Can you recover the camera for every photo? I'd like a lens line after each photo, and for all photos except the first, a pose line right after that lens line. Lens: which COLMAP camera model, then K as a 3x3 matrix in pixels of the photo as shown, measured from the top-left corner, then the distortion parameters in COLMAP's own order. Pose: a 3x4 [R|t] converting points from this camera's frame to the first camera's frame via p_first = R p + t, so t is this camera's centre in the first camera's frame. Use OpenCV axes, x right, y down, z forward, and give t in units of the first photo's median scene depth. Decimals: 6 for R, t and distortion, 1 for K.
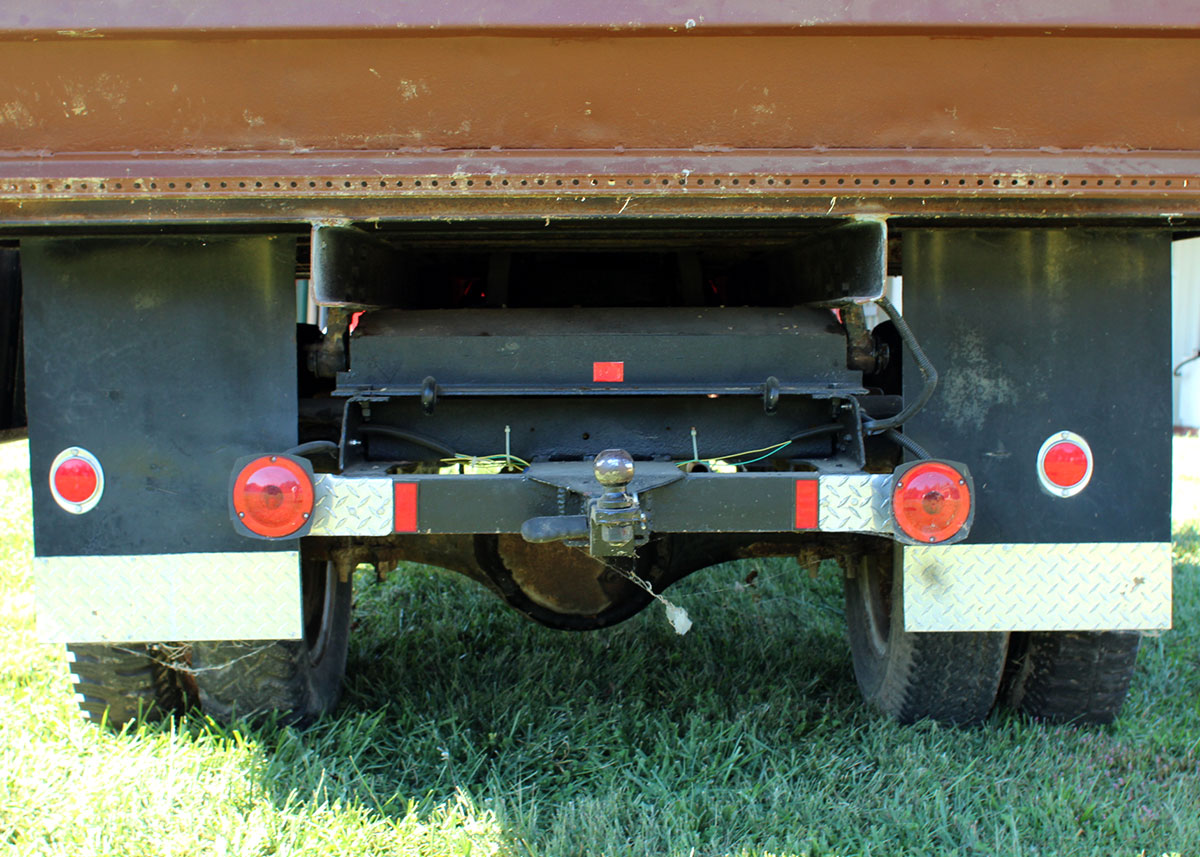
lens RADIAL K [[1608.6, 0, 600.0], [0, 1608.6, 428.5], [0, 0, 1]] dist [-0.090763, 0.121355]
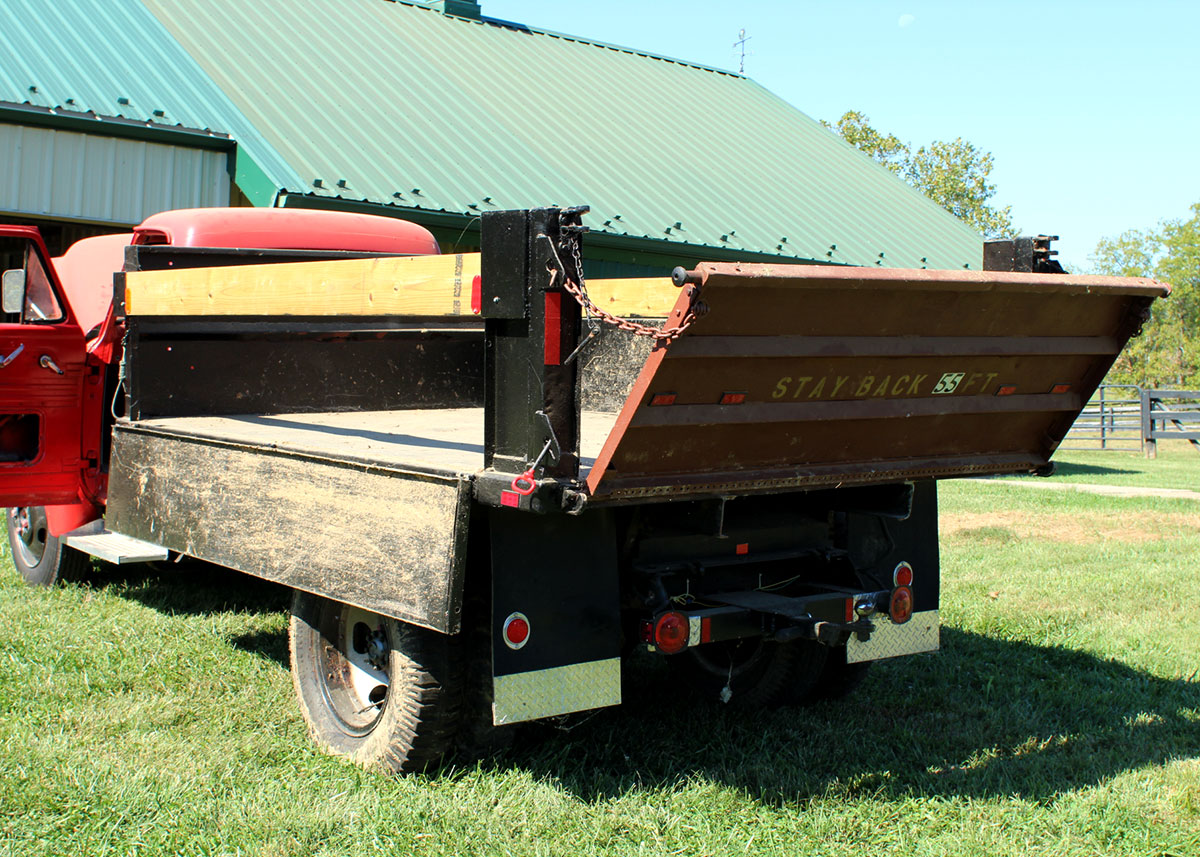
lens RADIAL K [[1608.6, 0, 600.0], [0, 1608.6, 428.5], [0, 0, 1]] dist [-0.090763, 0.121355]
pose [[0.813418, -0.024660, 0.581156, -1.277686], [0.027902, 0.999605, 0.003363, -0.194203], [-0.581010, 0.013480, 0.813785, -0.502645]]
